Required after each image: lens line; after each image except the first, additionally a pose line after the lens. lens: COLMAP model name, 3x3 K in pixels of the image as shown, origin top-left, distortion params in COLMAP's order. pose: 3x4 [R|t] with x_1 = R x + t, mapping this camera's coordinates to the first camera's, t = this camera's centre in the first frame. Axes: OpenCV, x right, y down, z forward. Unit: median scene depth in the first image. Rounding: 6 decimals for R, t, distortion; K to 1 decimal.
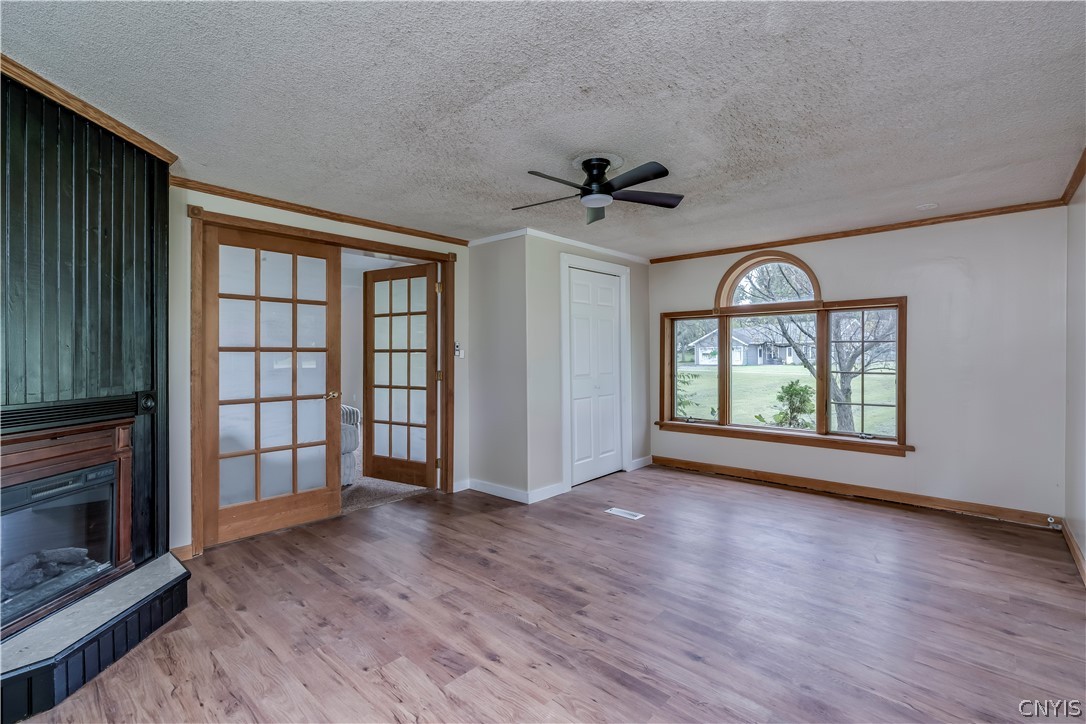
lens RADIAL K [[491.7, 0, 543.0], [0, 491.7, 362.0], [0, 0, 1]] dist [0.000609, -0.000013]
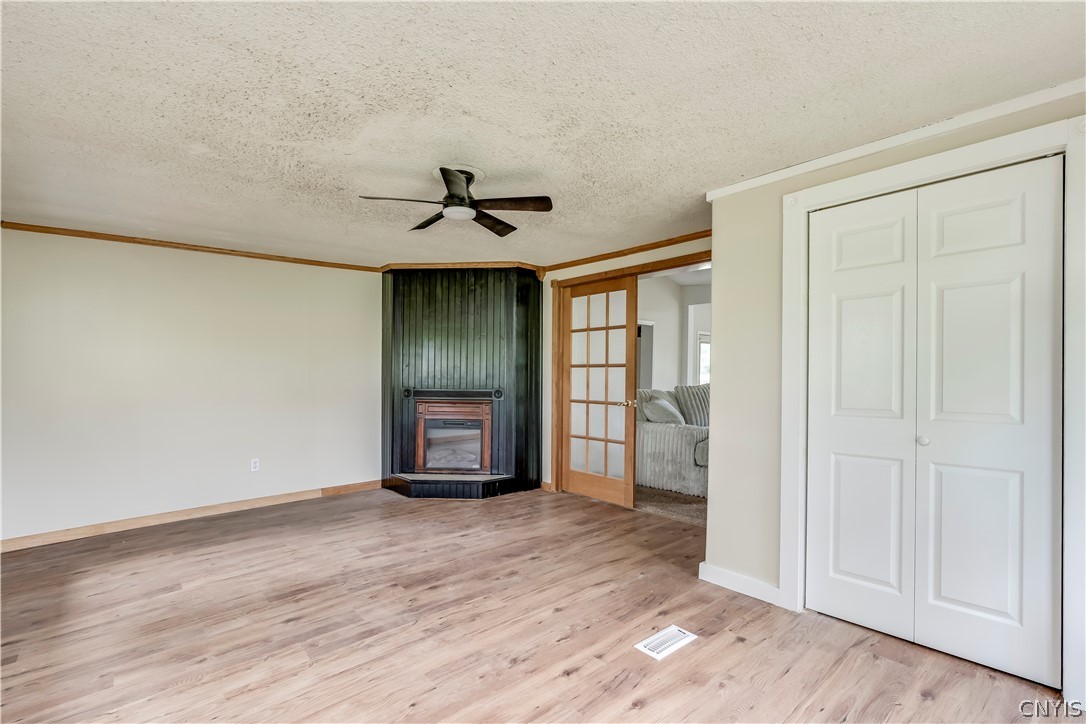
lens RADIAL K [[498.2, 0, 543.0], [0, 498.2, 362.0], [0, 0, 1]] dist [-0.011504, 0.000301]
pose [[-0.115998, -0.019051, -0.993067, 1.012088], [-0.007141, 0.999806, -0.018346, -0.010822], [0.993224, 0.004963, -0.116111, 1.217467]]
